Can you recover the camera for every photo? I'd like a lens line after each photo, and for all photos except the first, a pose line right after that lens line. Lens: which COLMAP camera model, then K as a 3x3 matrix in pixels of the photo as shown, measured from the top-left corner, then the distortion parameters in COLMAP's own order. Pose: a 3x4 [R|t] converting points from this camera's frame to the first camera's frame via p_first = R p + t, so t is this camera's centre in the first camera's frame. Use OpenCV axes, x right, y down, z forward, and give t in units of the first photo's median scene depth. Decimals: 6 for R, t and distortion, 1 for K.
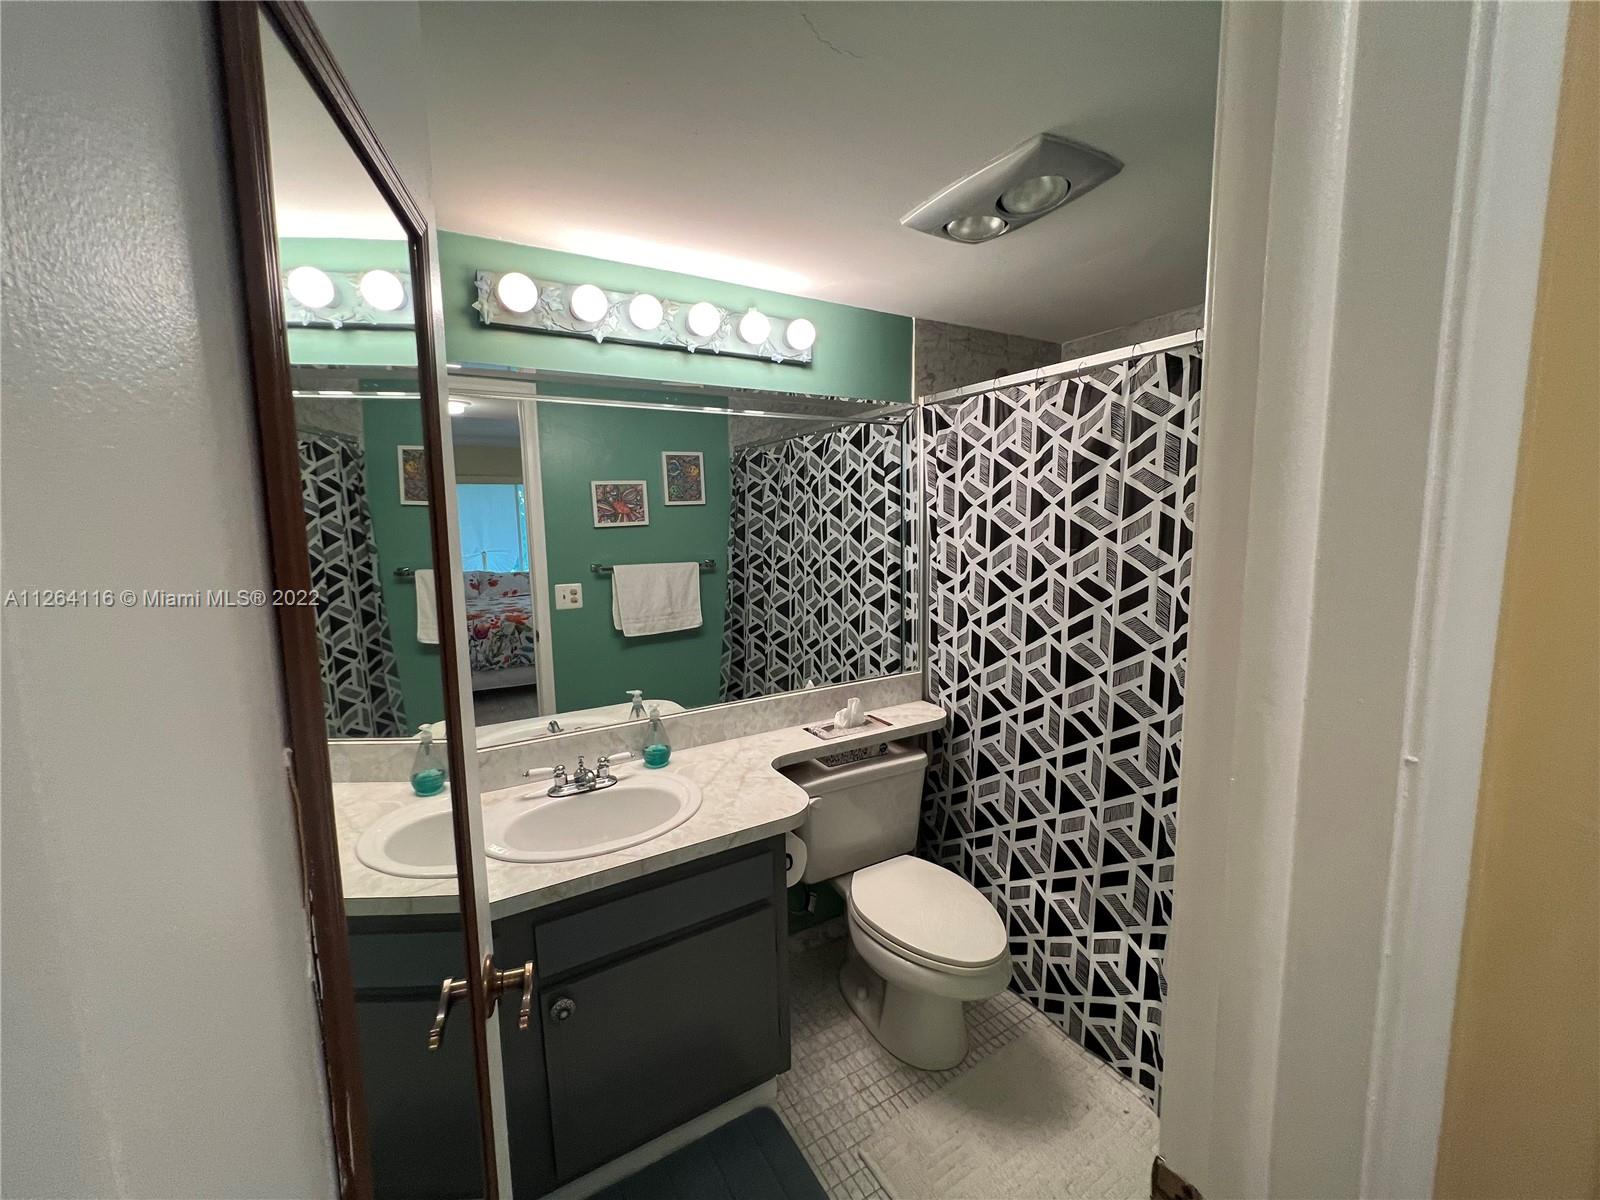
lens RADIAL K [[650.0, 0, 800.8], [0, 650.0, 599.2], [0, 0, 1]] dist [-0.000709, 0.000462]
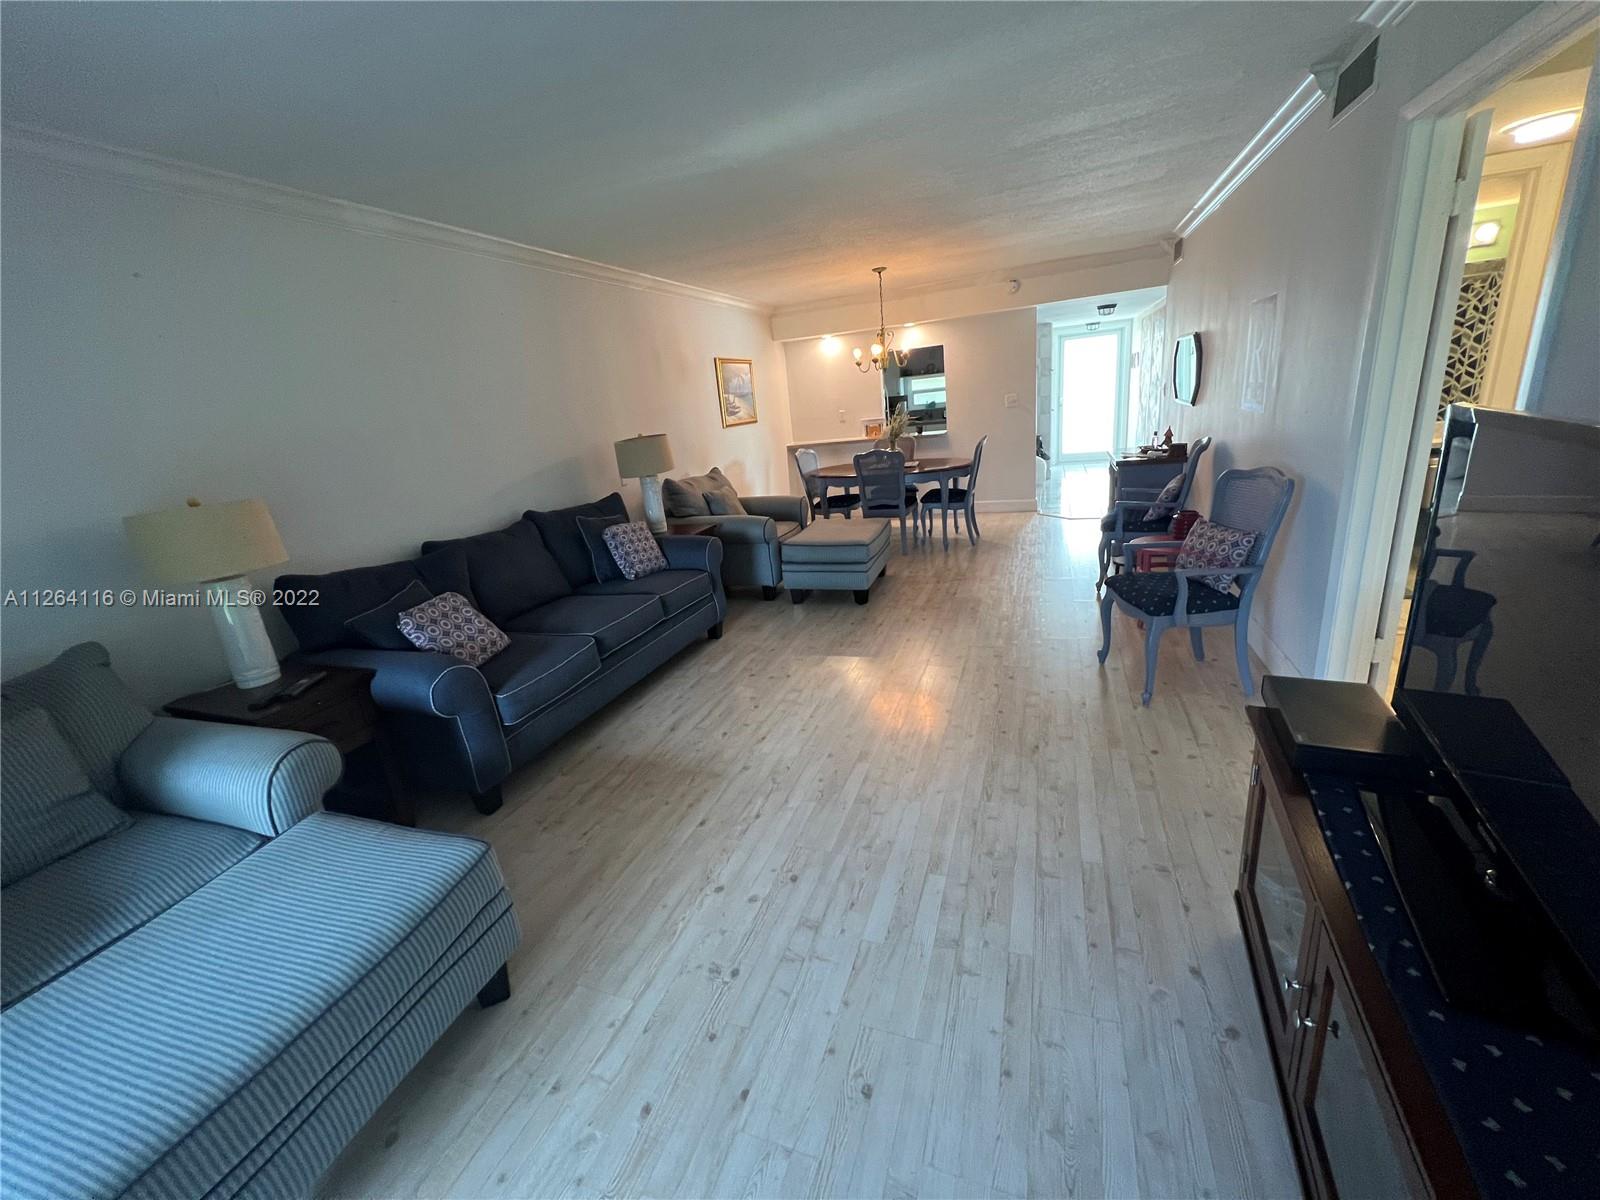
lens RADIAL K [[641.3, 0, 796.6], [0, 641.3, 595.5], [0, 0, 1]] dist [-0.000785, 0.001122]
pose [[0.623440, 0.177004, -0.761572, 0.335062], [-0.003507, 0.974661, 0.223659, 0.224822], [0.781864, -0.136767, 0.608263, -1.803593]]
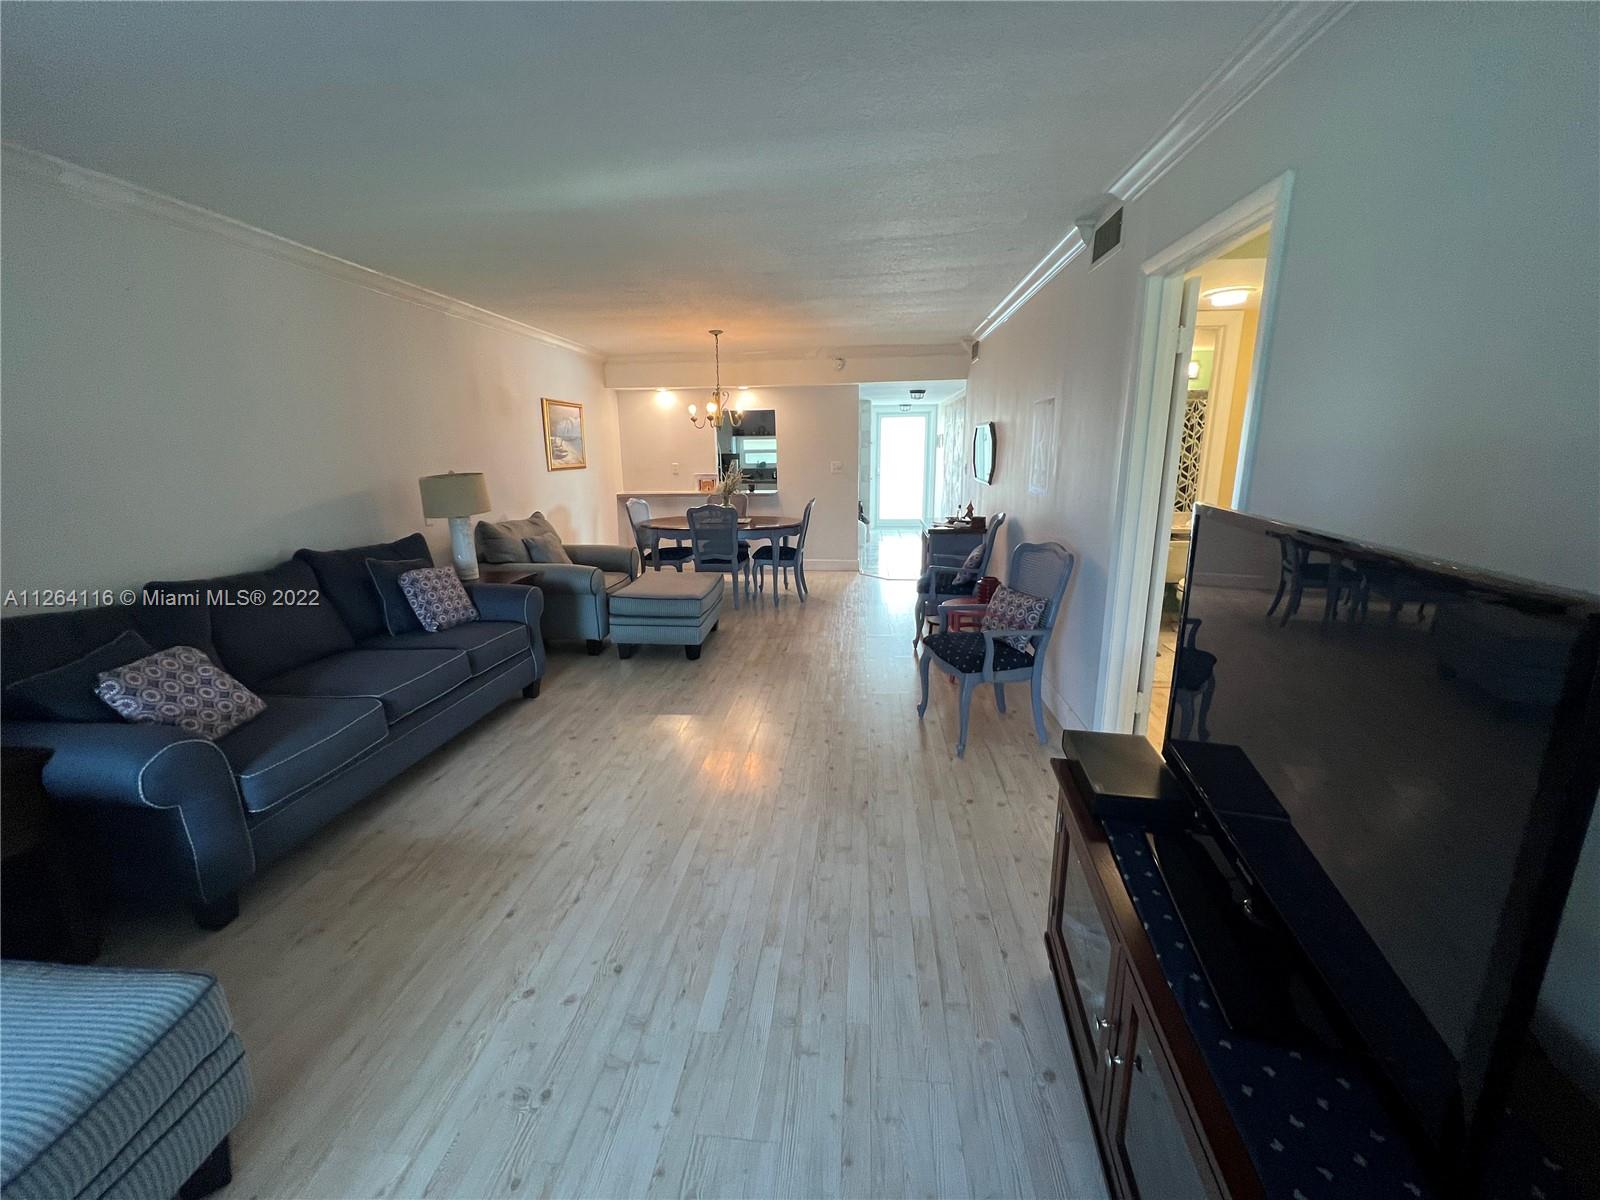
lens RADIAL K [[641.3, 0, 795.9], [0, 641.3, 595.6], [0, 0, 1]] dist [-0.000785, 0.001122]
pose [[0.800885, 0.134631, -0.583487, 0.303927], [-0.068403, 0.988589, 0.134213, 0.220408], [0.594898, -0.067577, 0.800955, -1.797024]]
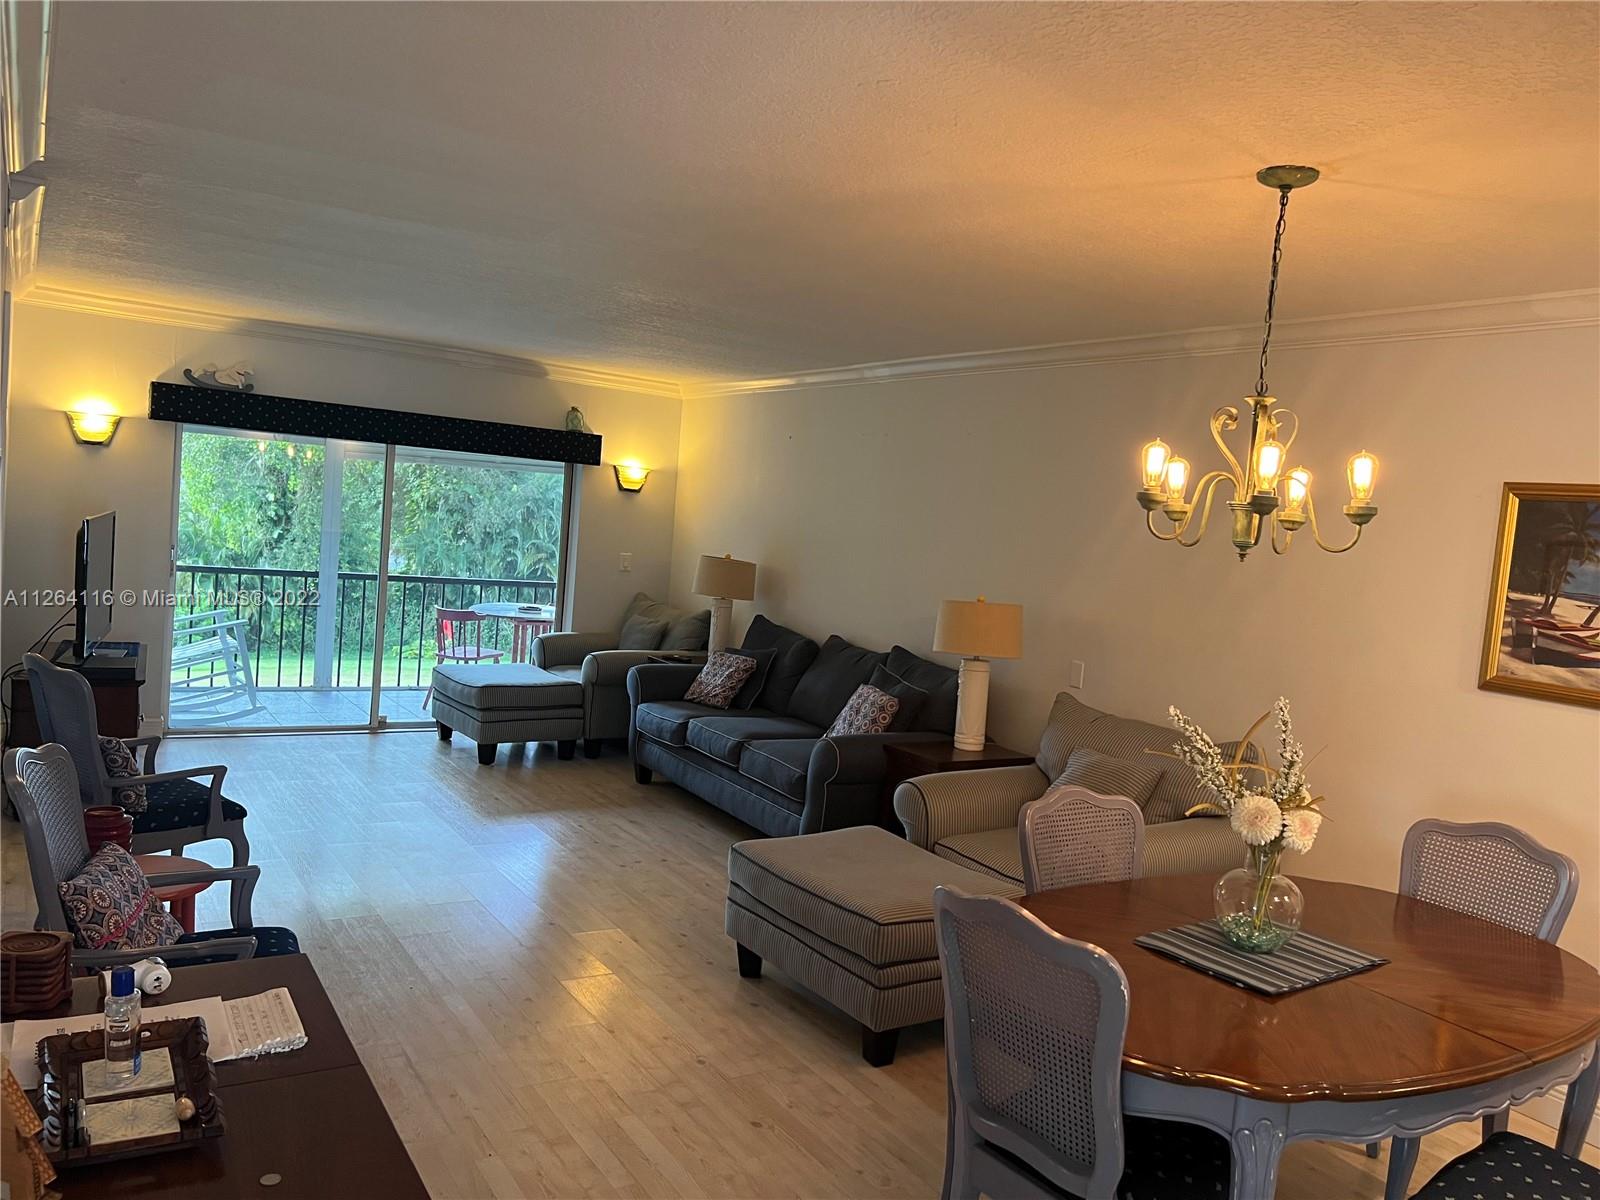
lens RADIAL K [[1208.0, 0, 803.7], [0, 1208.0, 613.4], [0, 0, 1]] dist [0.052077, -0.053815]
pose [[-0.996480, -0.075968, -0.035443, -1.253708], [-0.081622, 0.975635, 0.203653, -0.289812], [0.019108, 0.205829, -0.978401, 1.758517]]
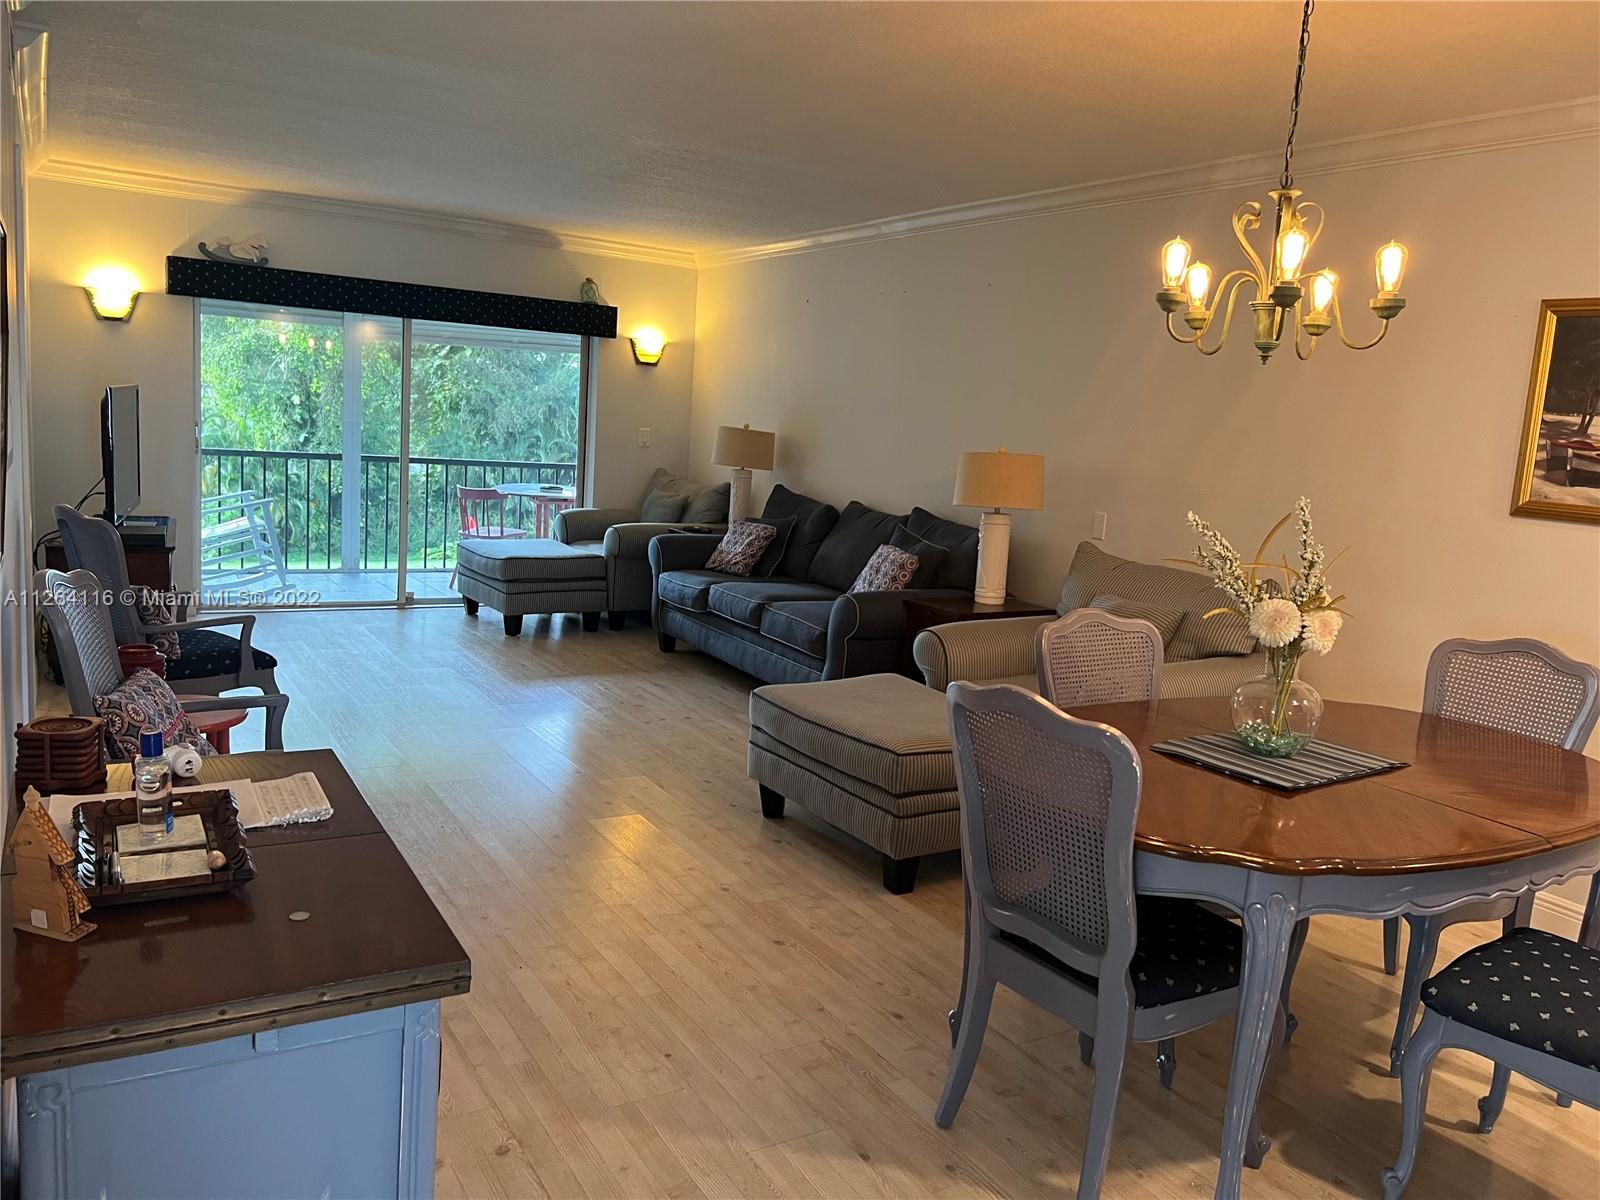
lens RADIAL K [[1208.0, 0, 791.3], [0, 1208.0, 595.1], [0, 0, 1]] dist [0.052077, -0.053815]
pose [[-0.998219, -0.059017, -0.008749, -1.274229], [-0.059194, 0.961361, 0.268851, -0.191821], [-0.007456, 0.268890, -0.963142, 1.778427]]
